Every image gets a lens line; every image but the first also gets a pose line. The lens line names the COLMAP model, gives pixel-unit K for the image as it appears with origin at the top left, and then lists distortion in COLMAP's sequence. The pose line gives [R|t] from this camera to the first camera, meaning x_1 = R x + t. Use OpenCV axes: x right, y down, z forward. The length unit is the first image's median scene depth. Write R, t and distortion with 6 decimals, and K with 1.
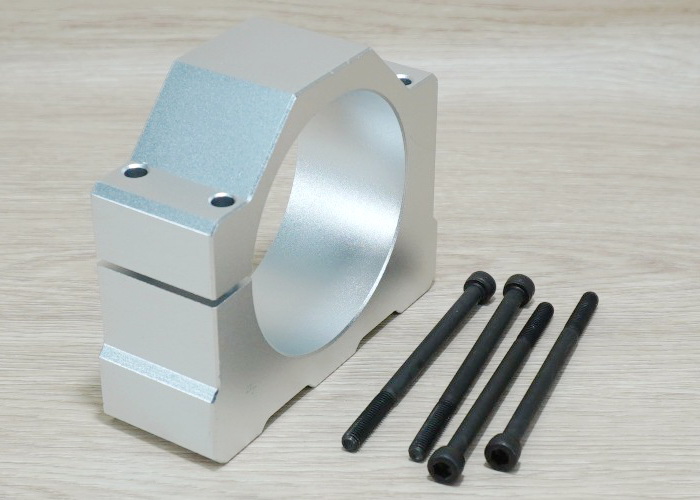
lens RADIAL K [[1684.2, 0, 353.6], [0, 1684.2, 287.6], [0, 0, 1]] dist [-0.051538, 0.000000]
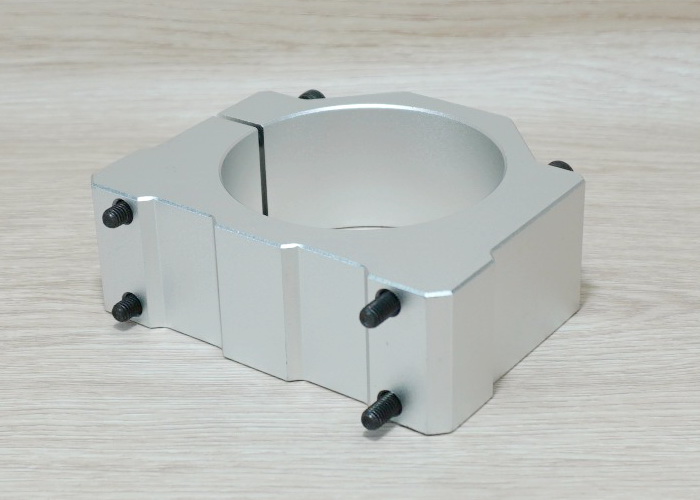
lens RADIAL K [[1684.2, 0, 308.7], [0, 1684.2, 269.7], [0, 0, 1]] dist [-0.051538, 0.000000]
pose [[0.998742, -0.016965, -0.047192, 0.074414], [0.014740, 0.998781, -0.047116, 0.005350], [0.047934, 0.046361, 0.997774, 0.126947]]
